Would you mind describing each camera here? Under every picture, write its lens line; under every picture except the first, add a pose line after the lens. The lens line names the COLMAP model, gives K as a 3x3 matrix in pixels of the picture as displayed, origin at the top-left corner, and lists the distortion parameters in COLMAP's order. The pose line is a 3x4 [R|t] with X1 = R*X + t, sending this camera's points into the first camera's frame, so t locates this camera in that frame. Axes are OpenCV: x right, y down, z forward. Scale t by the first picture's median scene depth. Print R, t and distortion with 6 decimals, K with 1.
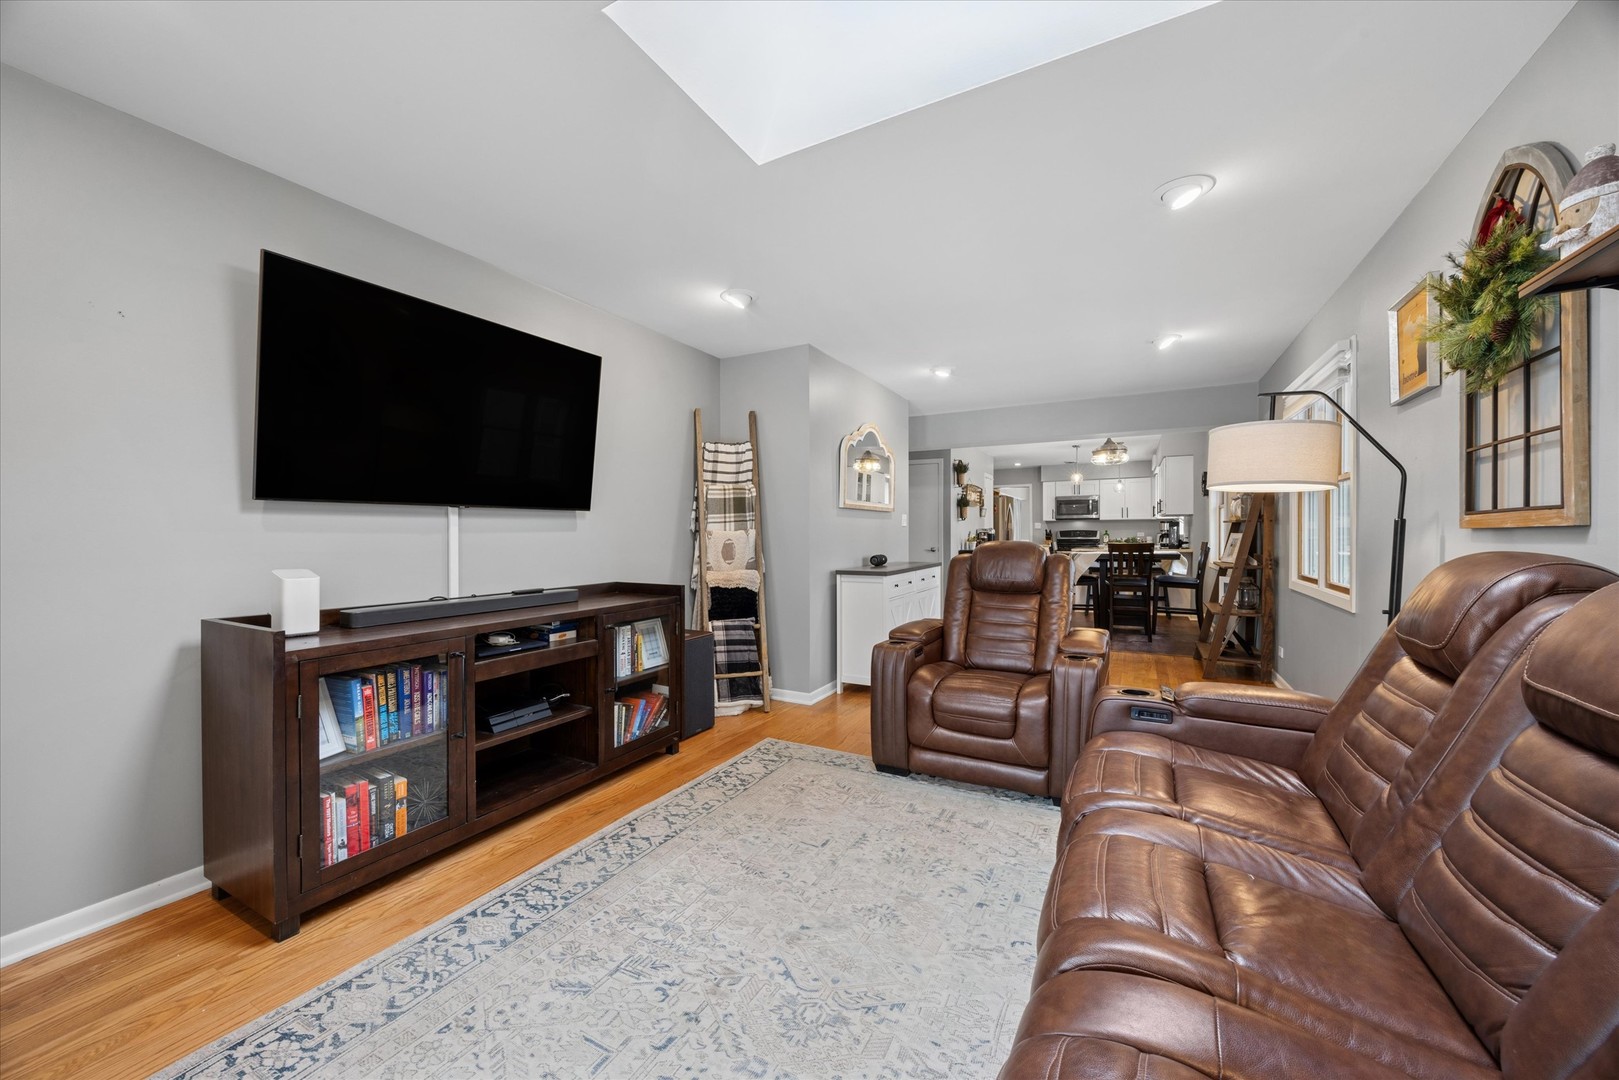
lens RADIAL K [[614.7, 0, 809.8], [0, 614.7, 539.6], [0, 0, 1]] dist [-0.008524, -0.000063]
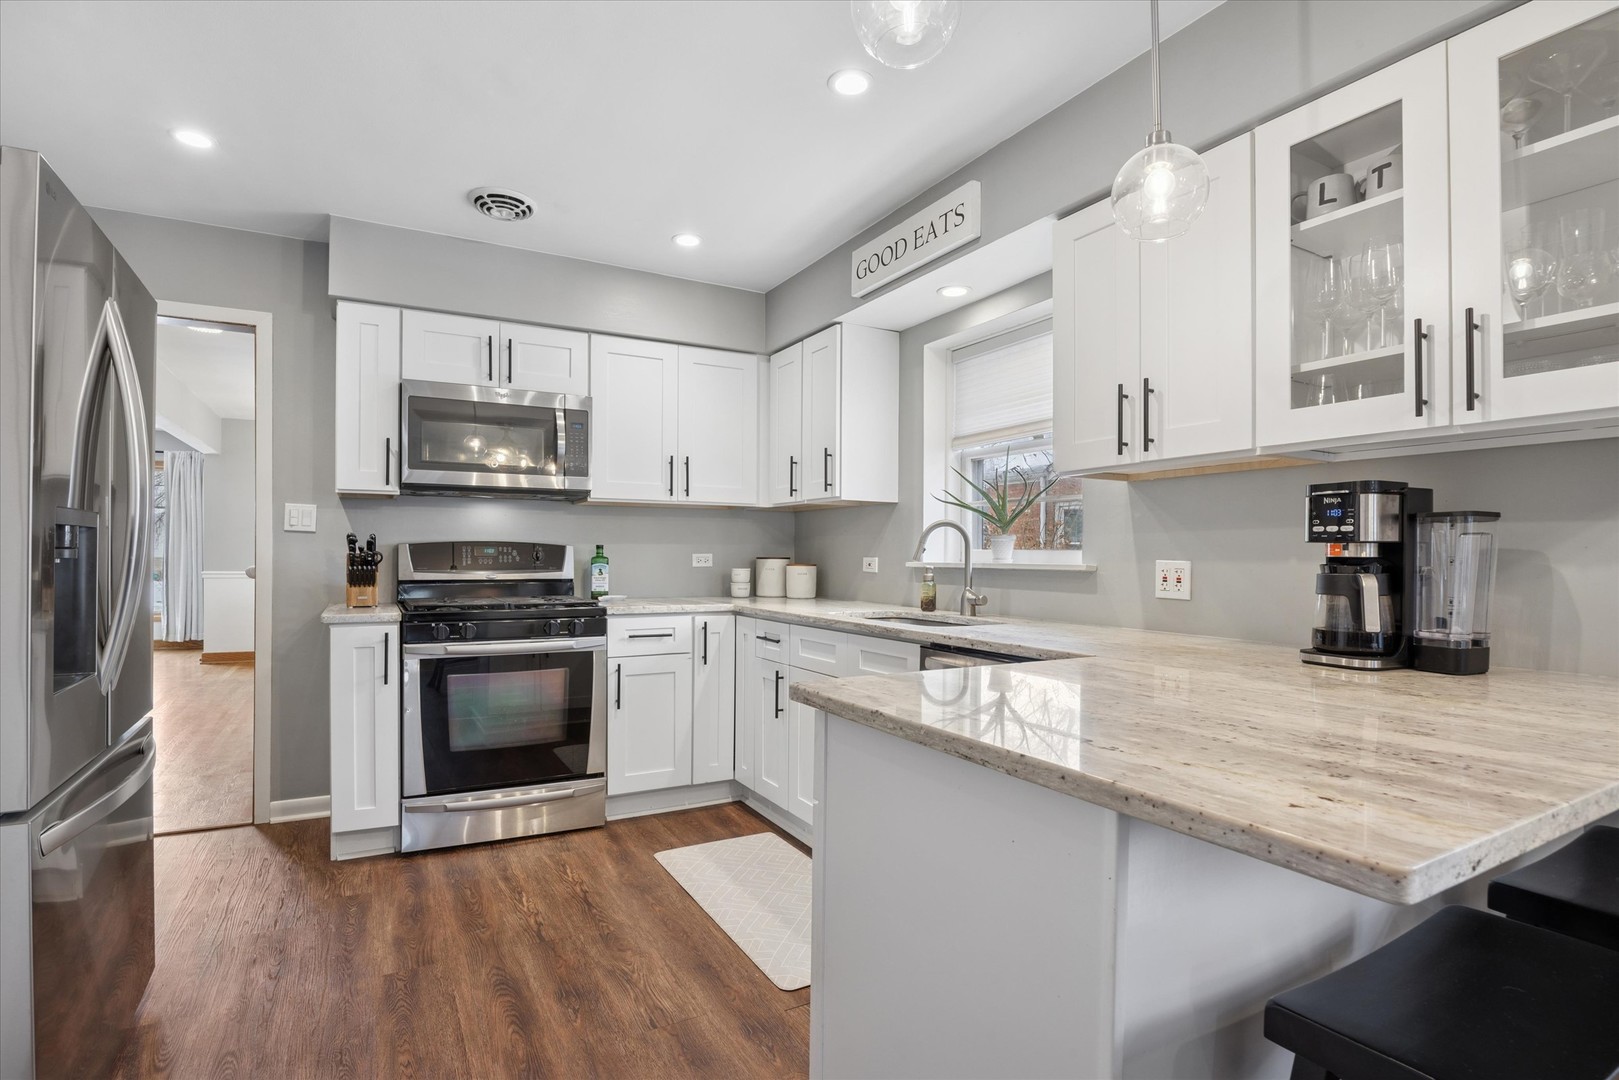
lens RADIAL K [[819.3, 0, 805.7], [0, 819.3, 545.5], [0, 0, 1]] dist [-0.034499, -0.000222]
pose [[0.564060, 0.019344, 0.825507, 0.334732], [-0.005064, 0.999788, -0.019968, -0.010582], [-0.825718, 0.007083, 0.564039, 0.976148]]
